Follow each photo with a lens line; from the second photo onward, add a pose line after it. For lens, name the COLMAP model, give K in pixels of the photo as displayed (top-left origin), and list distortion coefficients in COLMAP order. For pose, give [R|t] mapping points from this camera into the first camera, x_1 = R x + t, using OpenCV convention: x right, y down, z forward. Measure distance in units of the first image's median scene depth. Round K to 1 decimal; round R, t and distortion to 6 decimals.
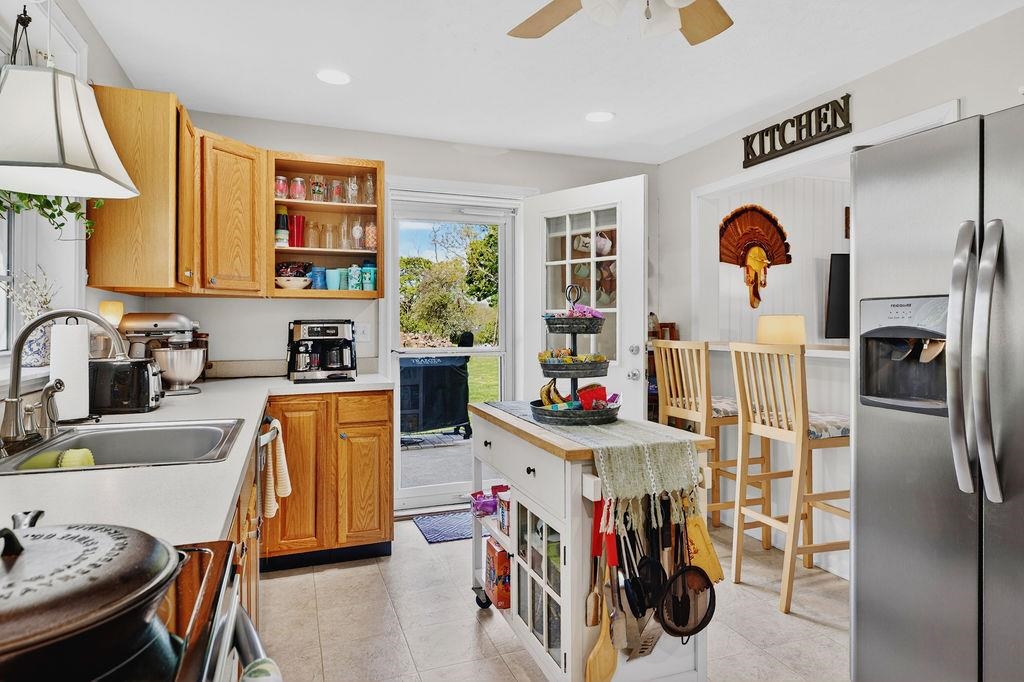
lens RADIAL K [[602.9, 0, 519.3], [0, 602.9, 322.0], [0, 0, 1]] dist [-0.000764, 0.000127]
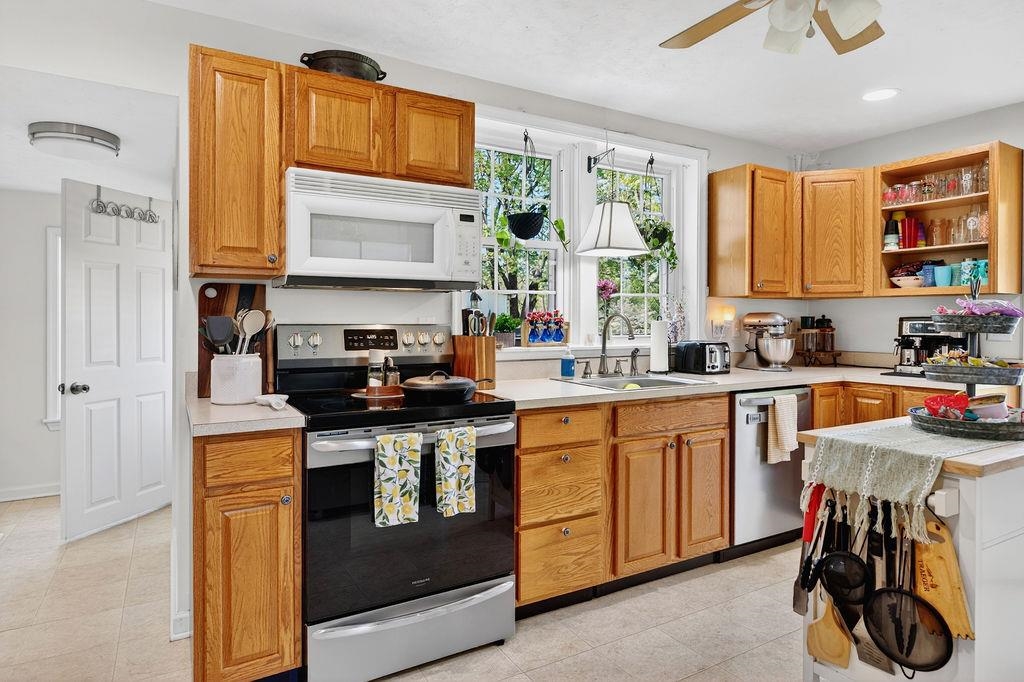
lens RADIAL K [[602.9, 0, 519.3], [0, 602.9, 322.0], [0, 0, 1]] dist [-0.000764, 0.000127]
pose [[0.171421, 0.005330, -0.985183, 0.574557], [-0.000855, 0.999986, 0.005261, 0.000400], [0.985197, -0.000059, 0.171423, 0.149709]]
